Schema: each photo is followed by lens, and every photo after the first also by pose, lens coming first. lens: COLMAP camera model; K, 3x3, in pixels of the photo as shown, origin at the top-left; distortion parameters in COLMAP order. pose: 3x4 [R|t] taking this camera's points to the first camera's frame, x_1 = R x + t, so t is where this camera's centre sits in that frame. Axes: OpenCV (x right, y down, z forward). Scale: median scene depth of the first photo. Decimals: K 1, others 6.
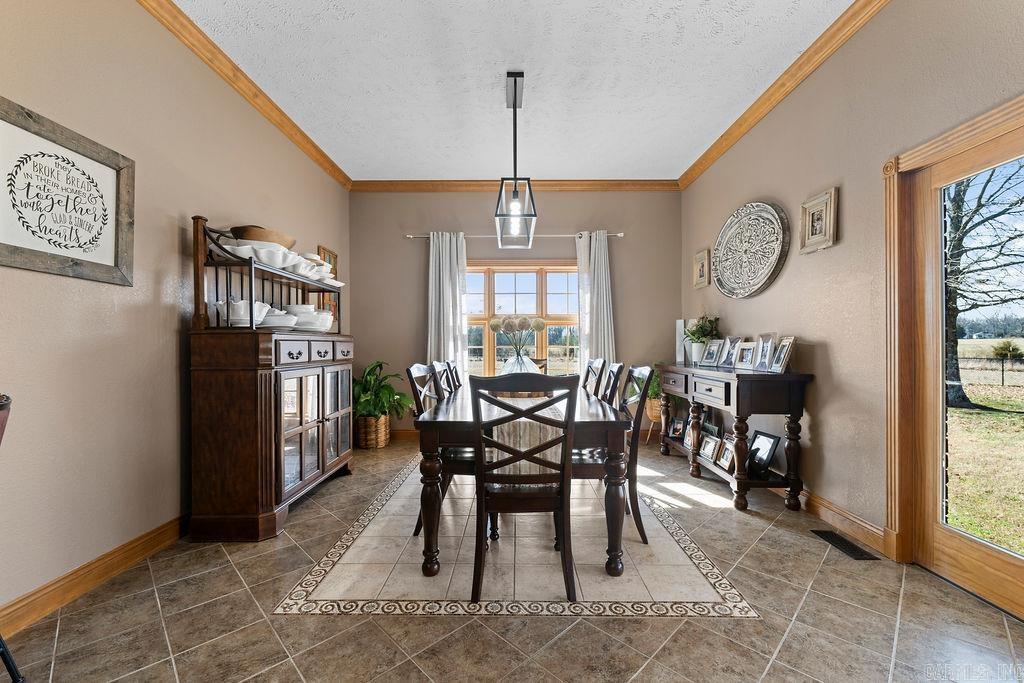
lens RADIAL K [[419.1, 0, 515.6], [0, 419.1, 347.6], [0, 0, 1]] dist [0.006063, -0.001674]
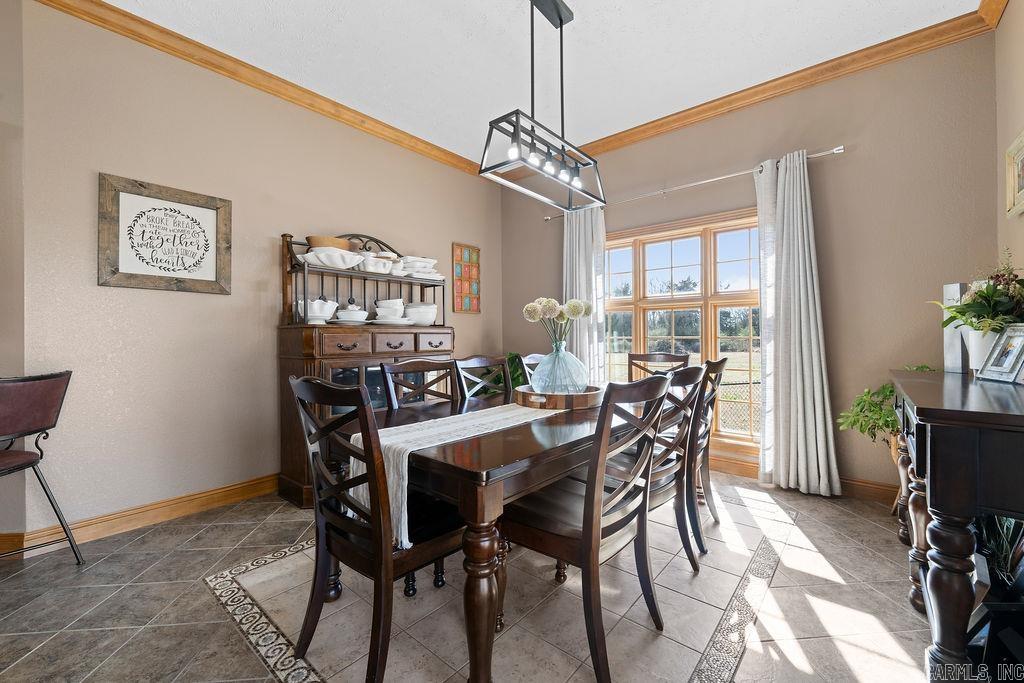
lens RADIAL K [[419.1, 0, 511.4], [0, 419.1, 335.9], [0, 0, 1]] dist [0.006063, -0.001674]
pose [[0.762747, -0.002983, -0.646691, 0.616494], [0.000892, 0.999993, -0.003560, -0.007112], [0.646697, 0.002139, 0.762744, 0.537699]]
